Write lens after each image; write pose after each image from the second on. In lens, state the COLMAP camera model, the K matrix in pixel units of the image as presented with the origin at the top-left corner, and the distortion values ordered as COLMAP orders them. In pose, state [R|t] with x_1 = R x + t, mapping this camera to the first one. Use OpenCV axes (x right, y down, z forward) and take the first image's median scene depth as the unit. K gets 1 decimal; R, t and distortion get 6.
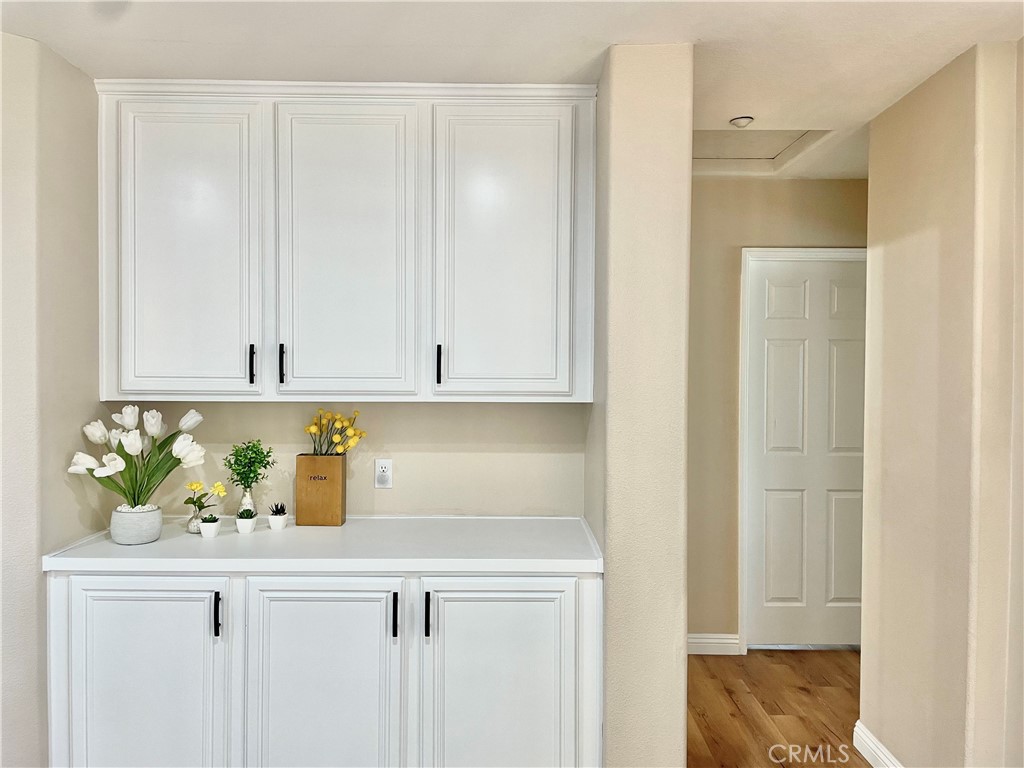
lens RADIAL K [[786.9, 0, 512.0], [0, 786.9, 384.0], [0, 0, 1]] dist [0.100603, -0.148676]
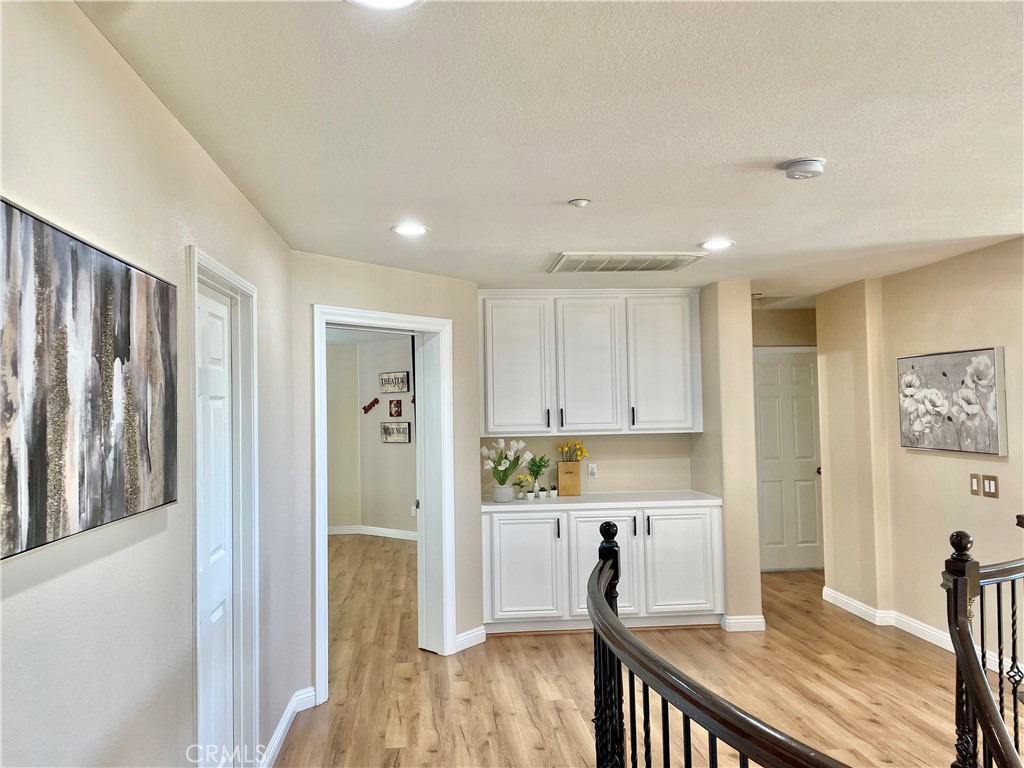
lens RADIAL K [[786.9, 0, 512.0], [0, 786.9, 384.0], [0, 0, 1]] dist [0.100603, -0.148676]
pose [[0.994264, -0.021132, 0.104847, -0.644134], [0.027031, 0.998111, -0.055162, -0.002768], [-0.103483, 0.057680, 0.992957, -1.108598]]
